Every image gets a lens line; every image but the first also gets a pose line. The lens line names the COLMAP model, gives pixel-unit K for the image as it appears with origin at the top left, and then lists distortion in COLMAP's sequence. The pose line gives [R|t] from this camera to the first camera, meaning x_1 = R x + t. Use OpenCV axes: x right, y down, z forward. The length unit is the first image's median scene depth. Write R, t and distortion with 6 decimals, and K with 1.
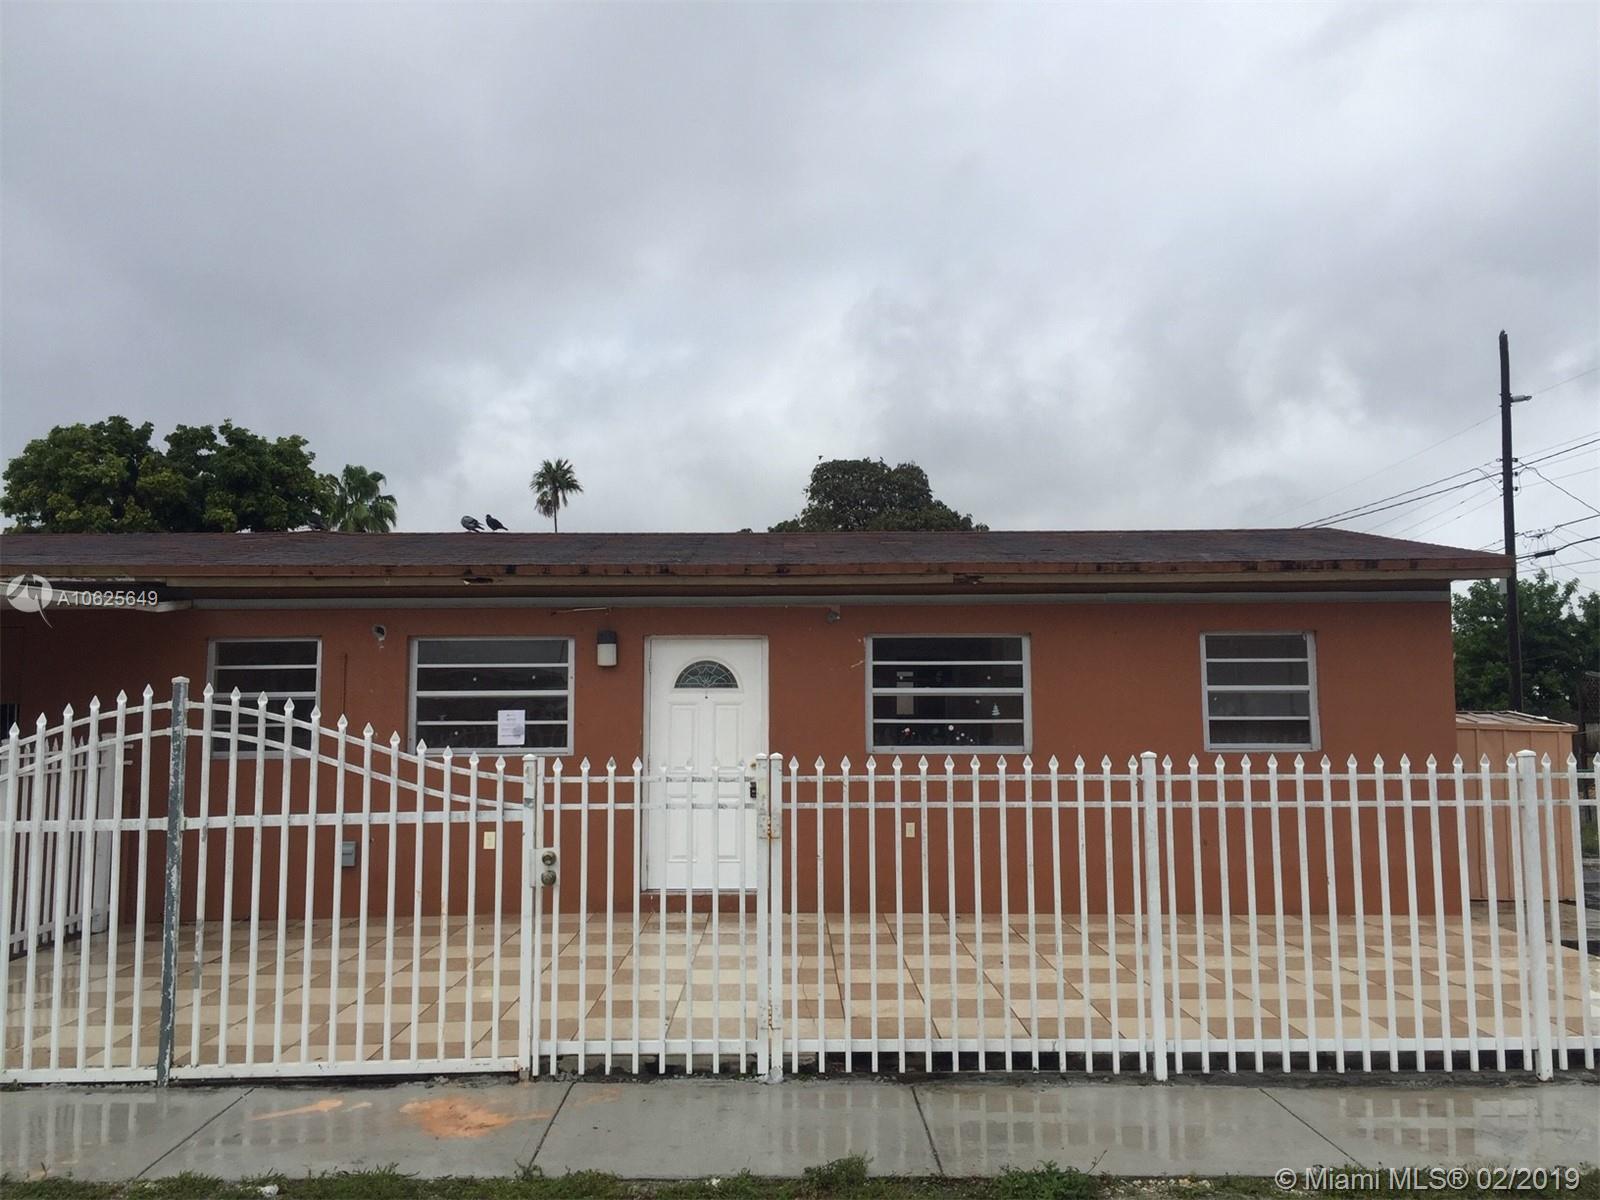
lens RADIAL K [[1381.5, 0, 788.5], [0, 1381.5, 569.6], [0, 0, 1]] dist [0.091768, -0.108193]
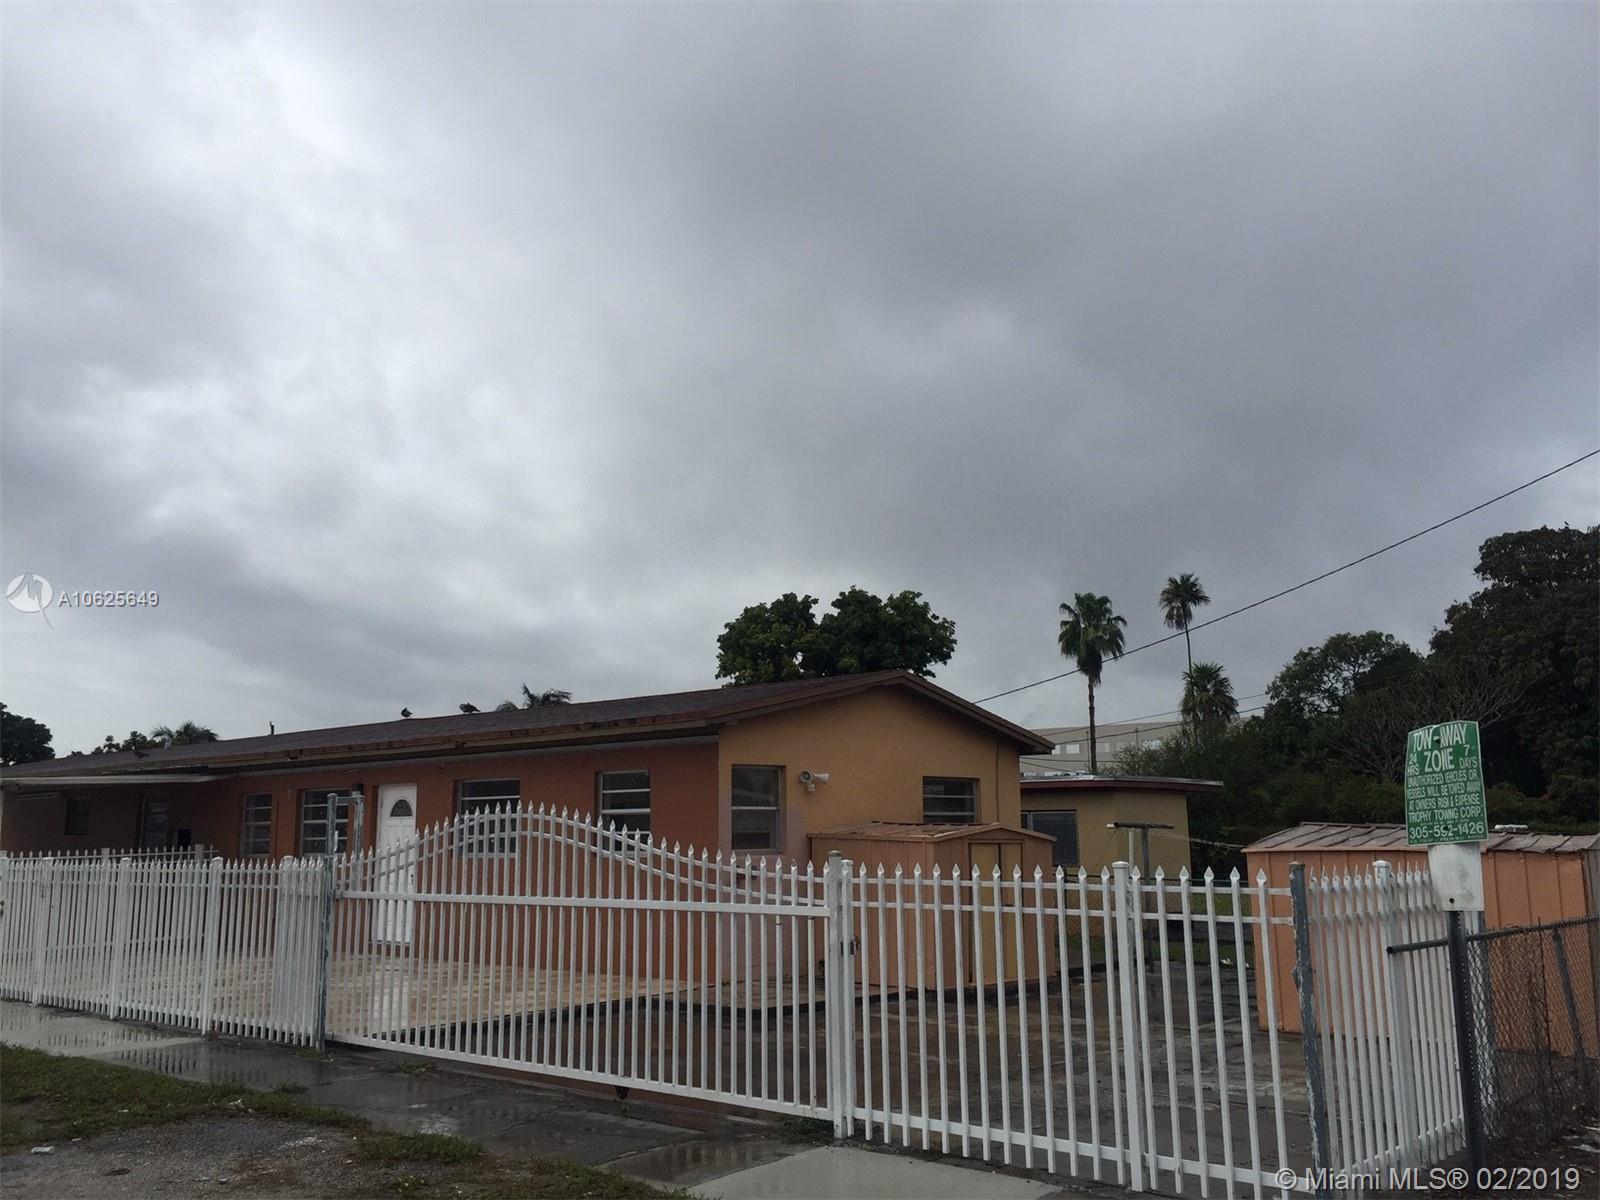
lens RADIAL K [[1381.5, 0, 838.3], [0, 1381.5, 581.3], [0, 0, 1]] dist [0.091768, -0.108193]
pose [[0.756270, -0.117585, -0.643607, 1.596854], [0.075919, 0.992844, -0.092181, 0.010325], [0.649840, 0.020851, 0.759785, 0.180990]]
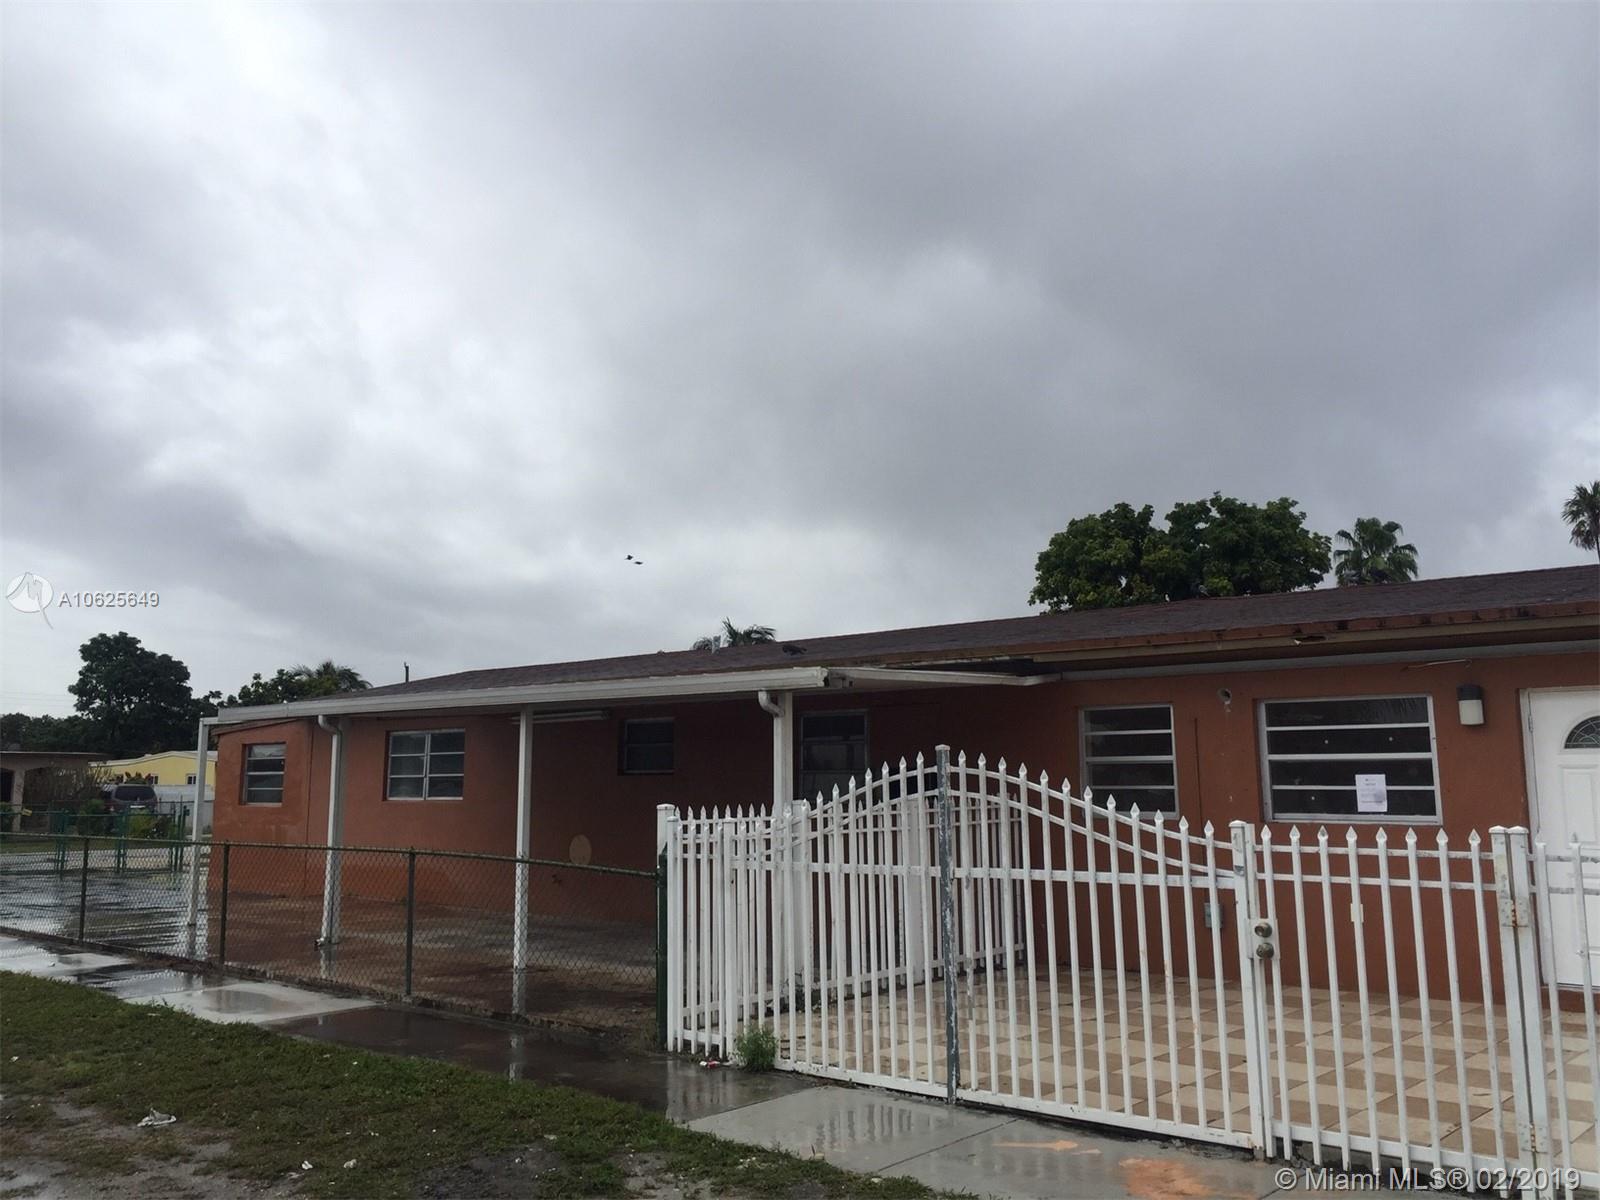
lens RADIAL K [[1381.5, 0, 786.3], [0, 1381.5, 591.9], [0, 0, 1]] dist [0.091768, -0.108193]
pose [[0.748059, -0.090447, -0.657440, 0.139829], [0.072176, 0.995881, -0.054884, 0.002434], [0.659696, -0.006395, 0.751505, 0.033169]]
